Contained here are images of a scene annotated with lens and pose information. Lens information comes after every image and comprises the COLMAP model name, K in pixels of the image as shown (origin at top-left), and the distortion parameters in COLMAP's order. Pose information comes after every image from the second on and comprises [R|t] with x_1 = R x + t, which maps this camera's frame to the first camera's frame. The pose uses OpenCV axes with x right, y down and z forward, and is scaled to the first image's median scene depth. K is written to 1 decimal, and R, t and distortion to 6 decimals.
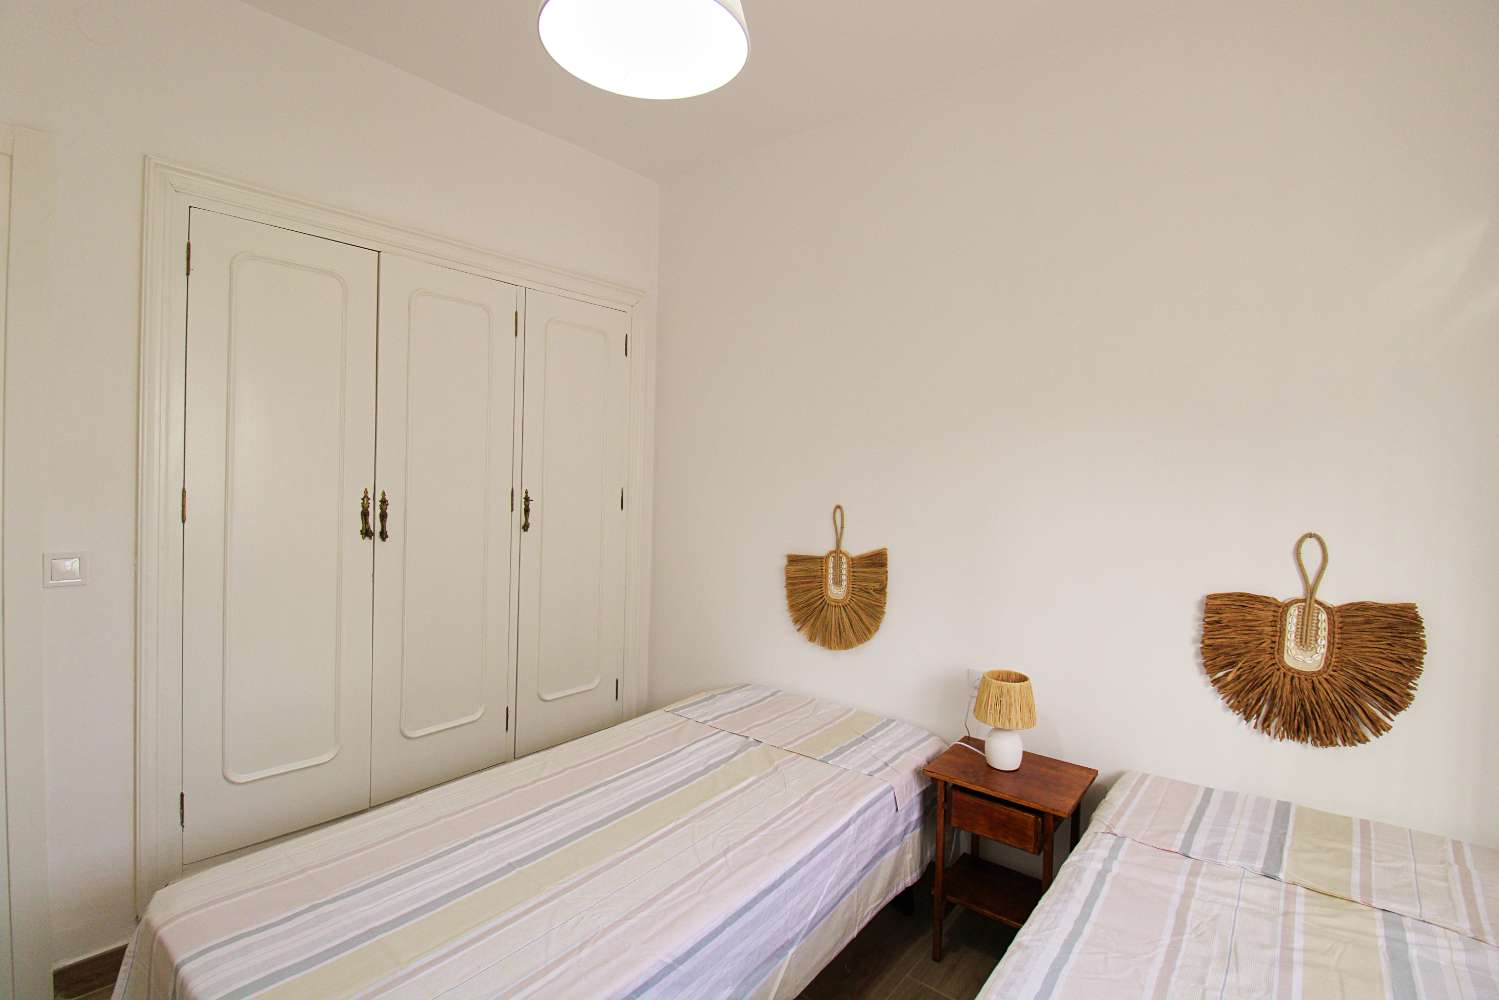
lens RADIAL K [[696.8, 0, 741.5], [0, 696.8, 479.0], [0, 0, 1]] dist [0.009283, -0.018747]
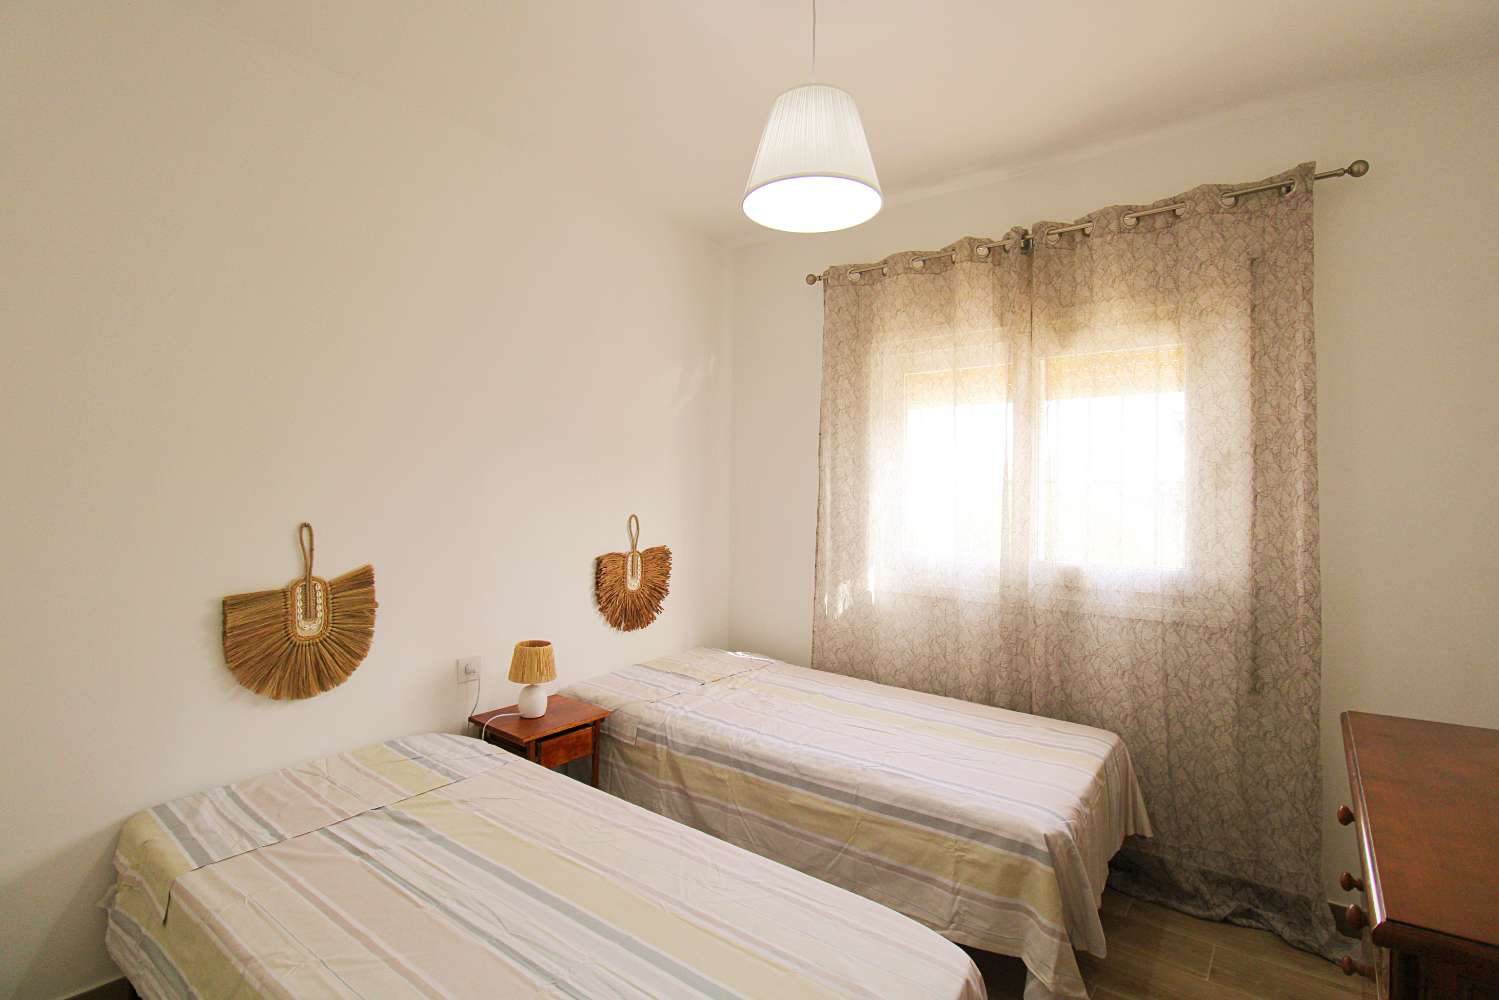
lens RADIAL K [[696.8, 0, 741.5], [0, 696.8, 479.0], [0, 0, 1]] dist [0.009283, -0.018747]
pose [[0.002667, -0.013668, 0.999903, -0.702730], [-0.006560, 0.999885, 0.013685, -0.030513], [-0.999975, -0.006596, 0.002577, 0.489899]]
